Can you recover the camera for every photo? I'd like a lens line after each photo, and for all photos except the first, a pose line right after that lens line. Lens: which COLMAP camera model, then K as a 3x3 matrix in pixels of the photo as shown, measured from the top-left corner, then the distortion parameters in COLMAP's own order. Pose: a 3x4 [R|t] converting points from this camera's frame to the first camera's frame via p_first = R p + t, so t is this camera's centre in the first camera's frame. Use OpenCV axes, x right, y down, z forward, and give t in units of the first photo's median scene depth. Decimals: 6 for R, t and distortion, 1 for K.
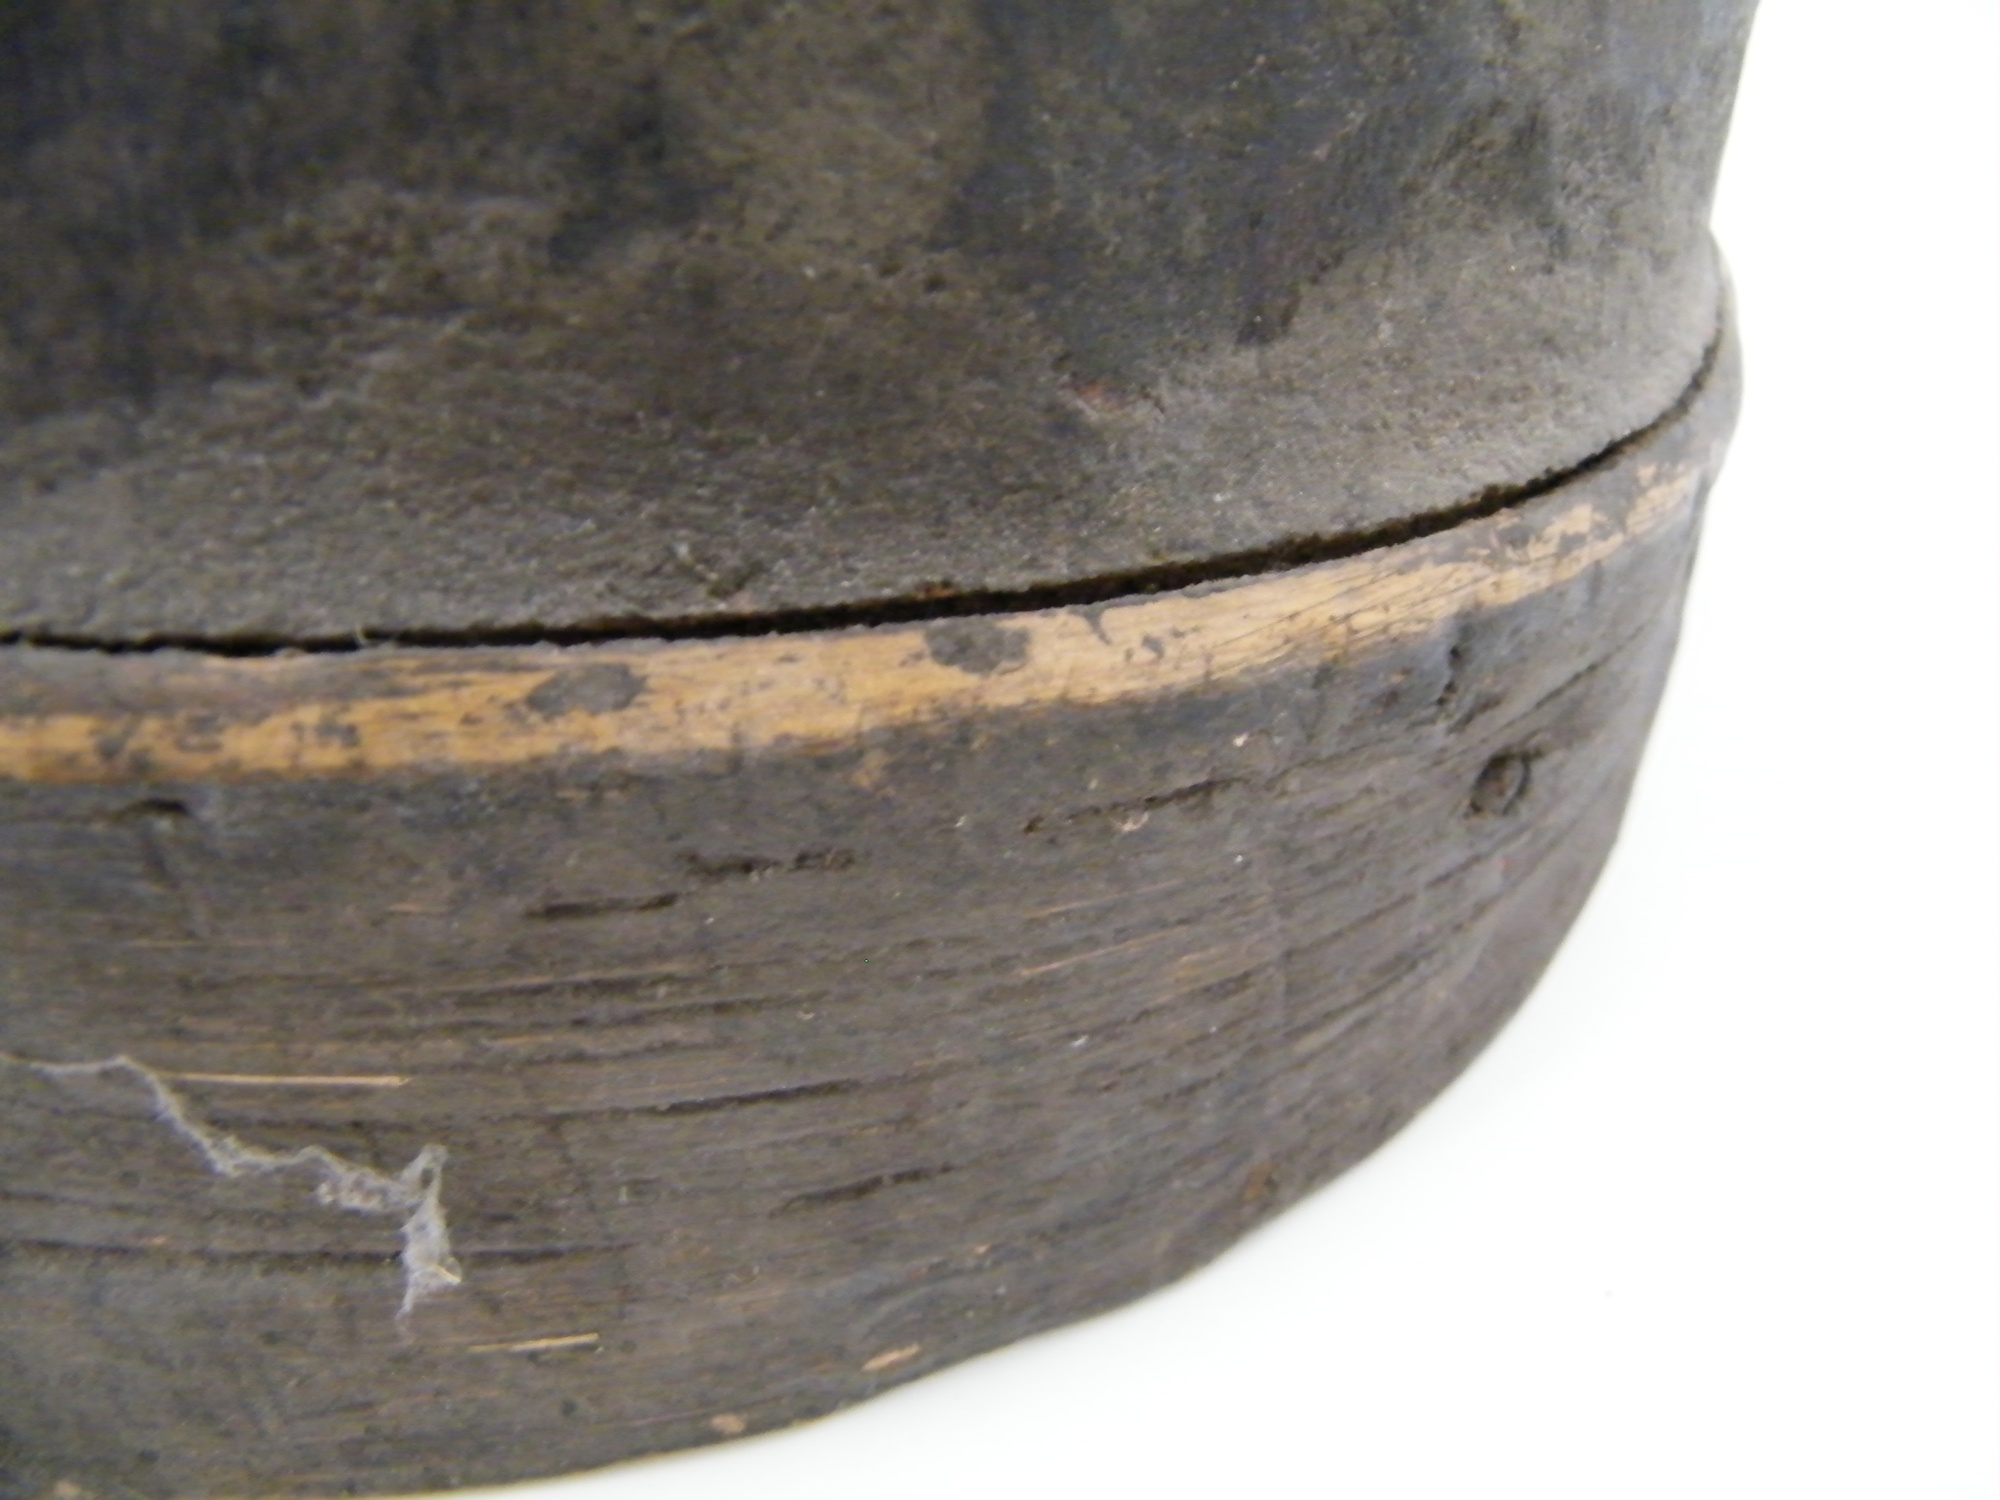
lens RADIAL K [[1704.3, 0, 1059.6], [0, 1704.3, 685.6], [0, 0, 1]] dist [-0.197154, 0.134997]
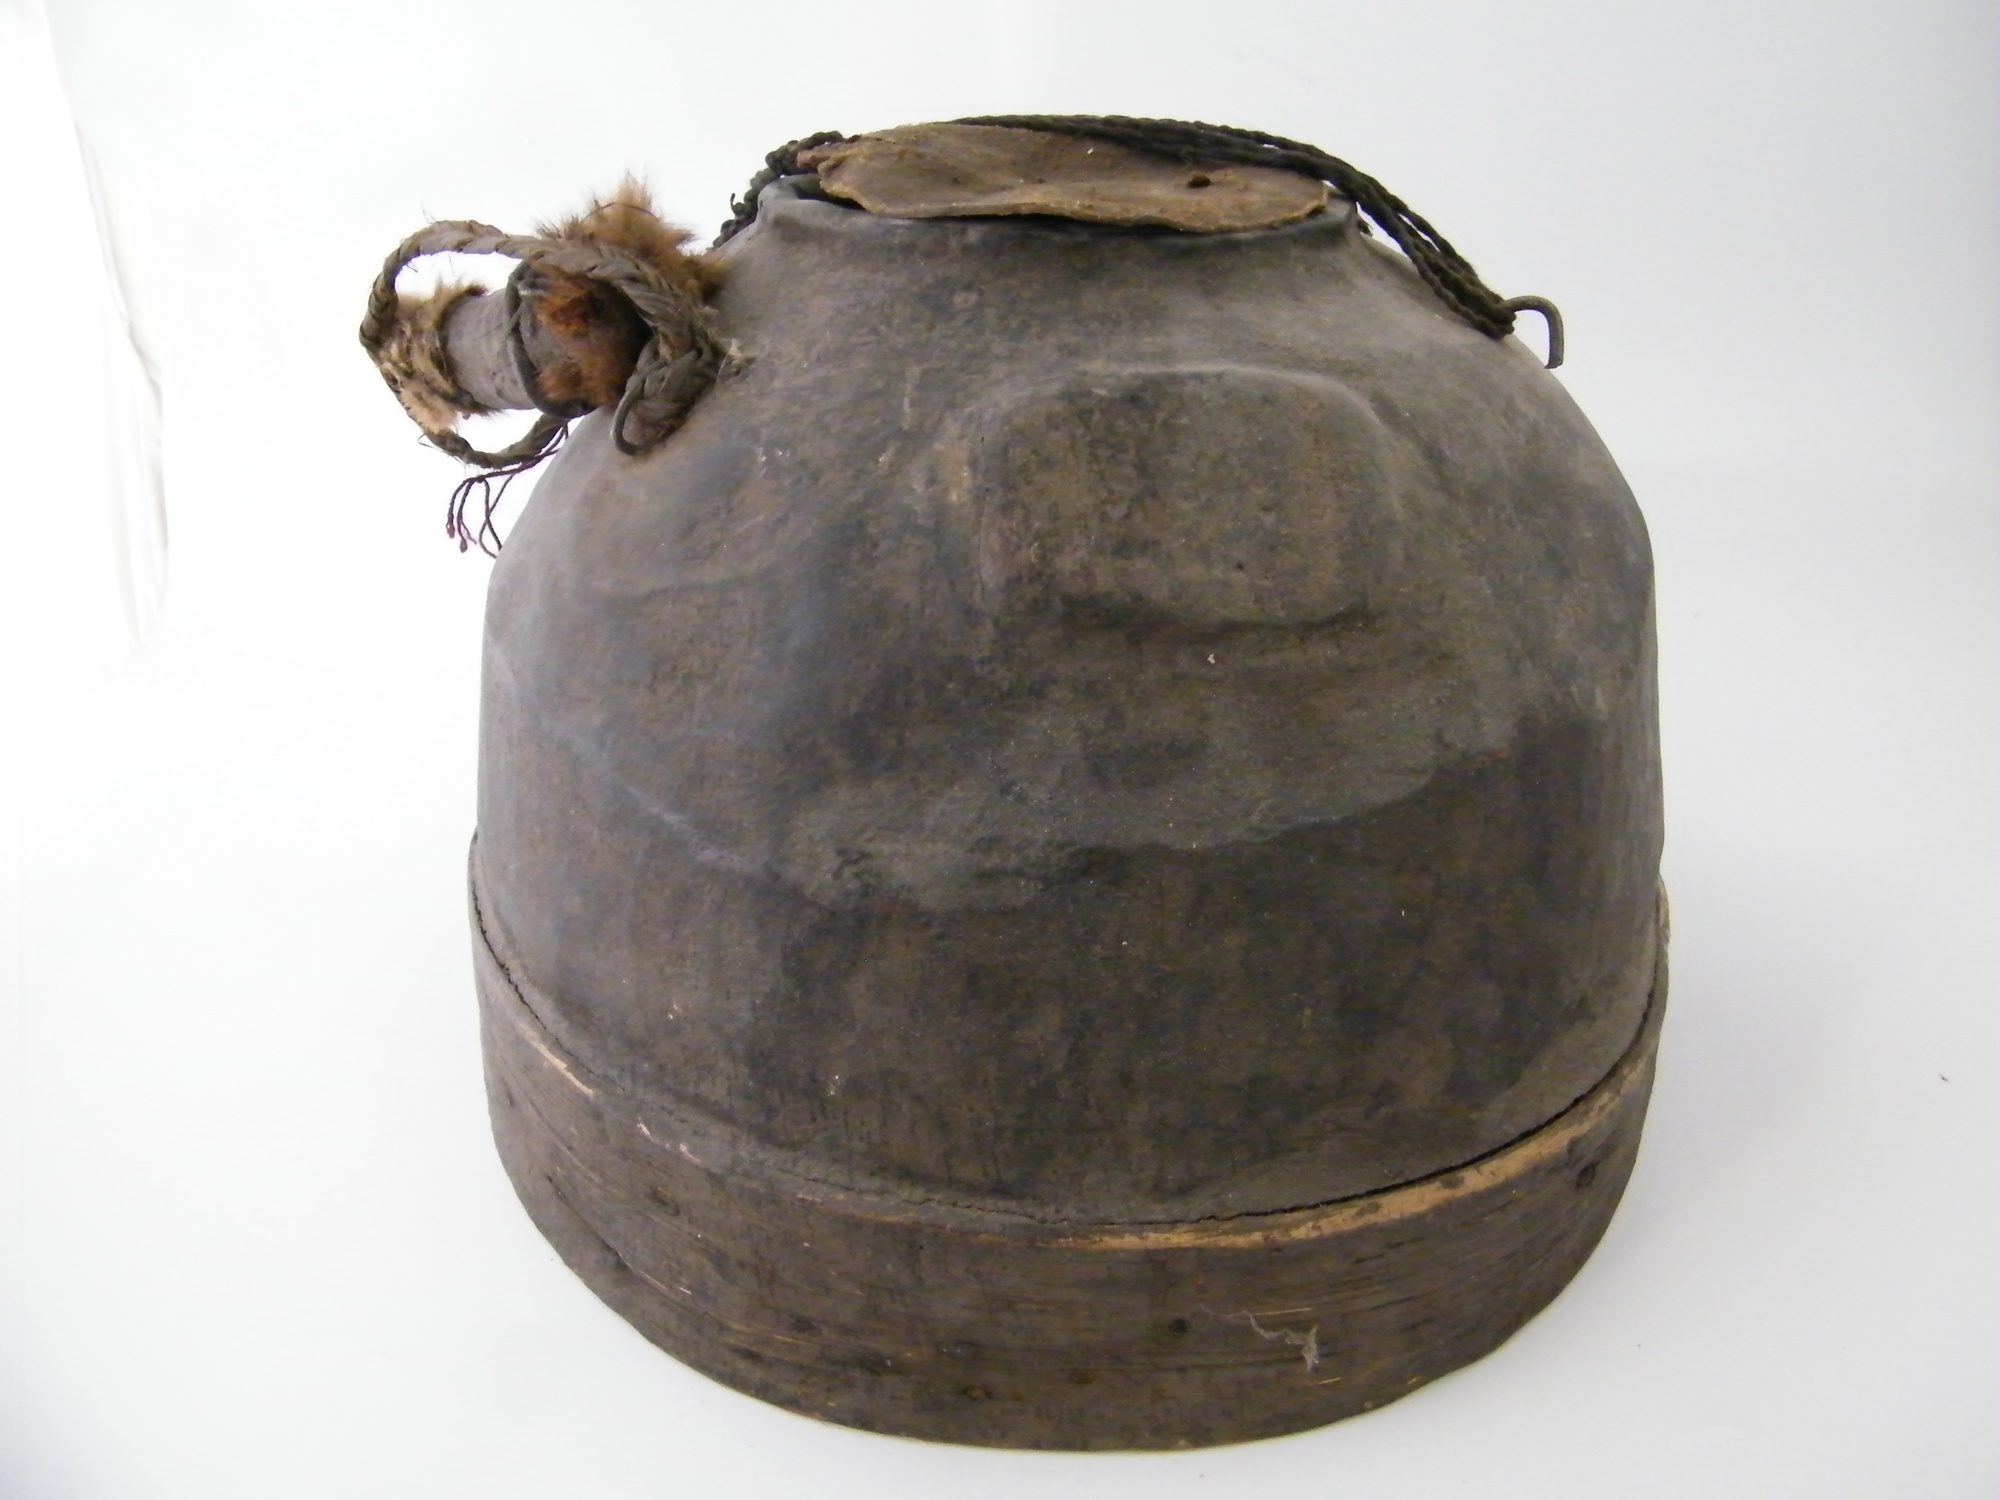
lens RADIAL K [[1704.3, 0, 1059.6], [0, 1704.3, 685.6], [0, 0, 1]] dist [-0.197154, 0.134997]
pose [[0.996524, -0.079133, -0.026028, -0.741923], [0.076228, 0.992242, -0.098208, -0.831881], [0.033598, 0.095883, 0.994825, -2.875832]]
